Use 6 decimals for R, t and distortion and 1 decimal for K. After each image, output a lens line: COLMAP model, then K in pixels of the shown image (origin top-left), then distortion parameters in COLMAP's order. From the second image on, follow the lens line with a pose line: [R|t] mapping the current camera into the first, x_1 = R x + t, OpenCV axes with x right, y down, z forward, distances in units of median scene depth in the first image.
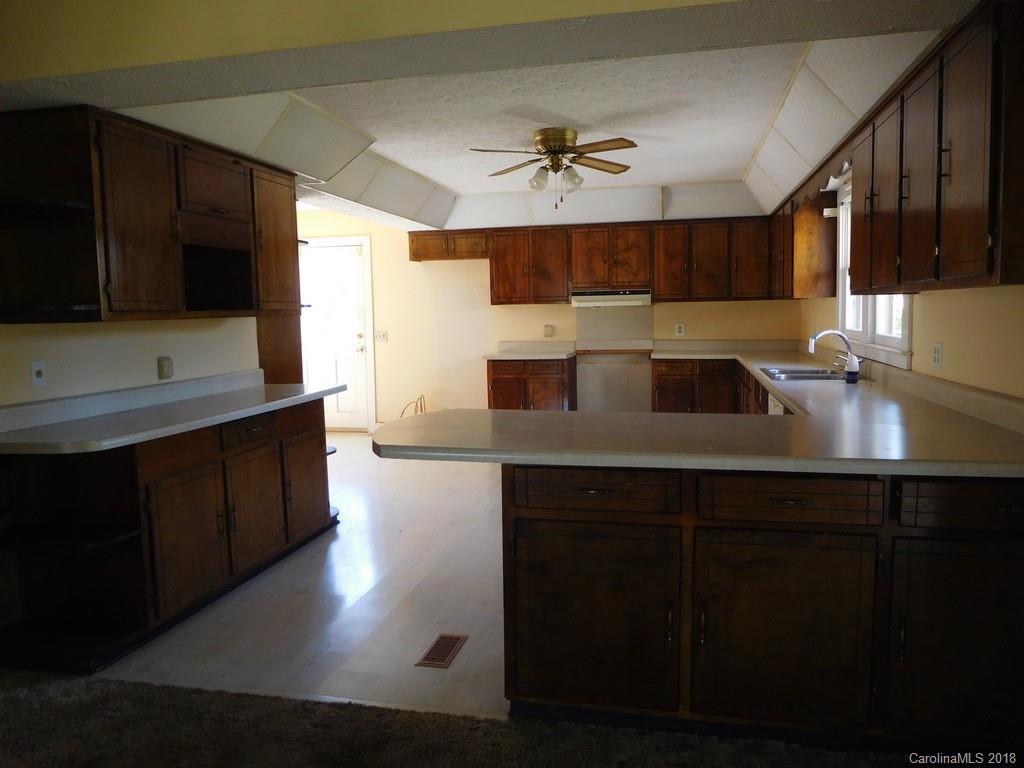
lens RADIAL K [[779.5, 0, 512.0], [0, 779.5, 384.0], [0, 0, 1]] dist [0.009880, -0.009725]
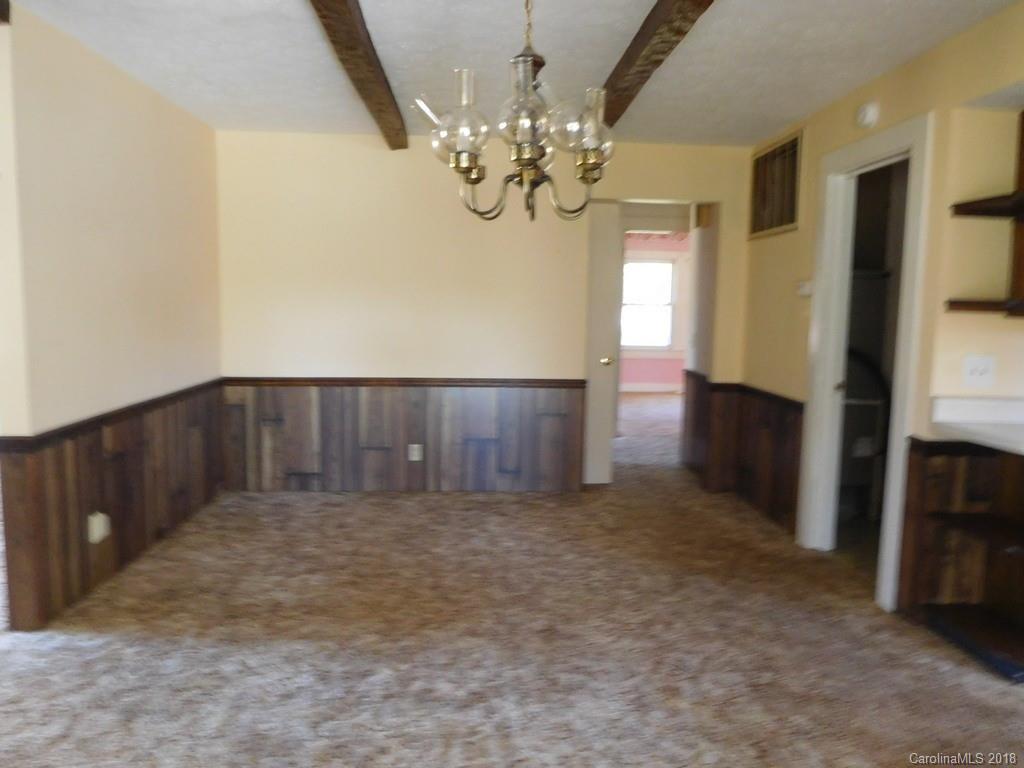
lens RADIAL K [[779.5, 0, 512.0], [0, 779.5, 384.0], [0, 0, 1]] dist [0.009880, -0.009725]
pose [[0.277021, 0.124601, -0.952751, 0.123008], [-0.114458, 0.988776, 0.096032, -0.011593], [0.954022, 0.082447, 0.288173, 0.078899]]
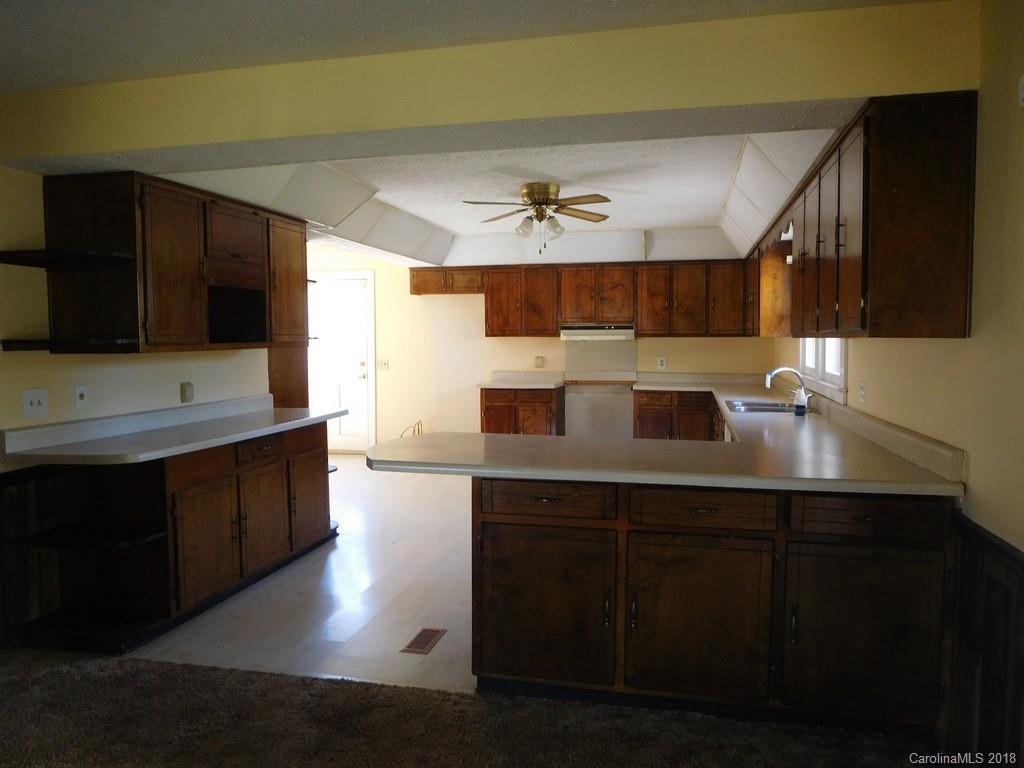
lens RADIAL K [[779.5, 0, 512.0], [0, 779.5, 384.0], [0, 0, 1]] dist [0.009880, -0.009725]
pose [[0.999869, 0.015346, -0.005241, 0.033794], [-0.015520, 0.999274, -0.034804, -0.000748], [0.004703, 0.034880, 0.999380, -0.137418]]
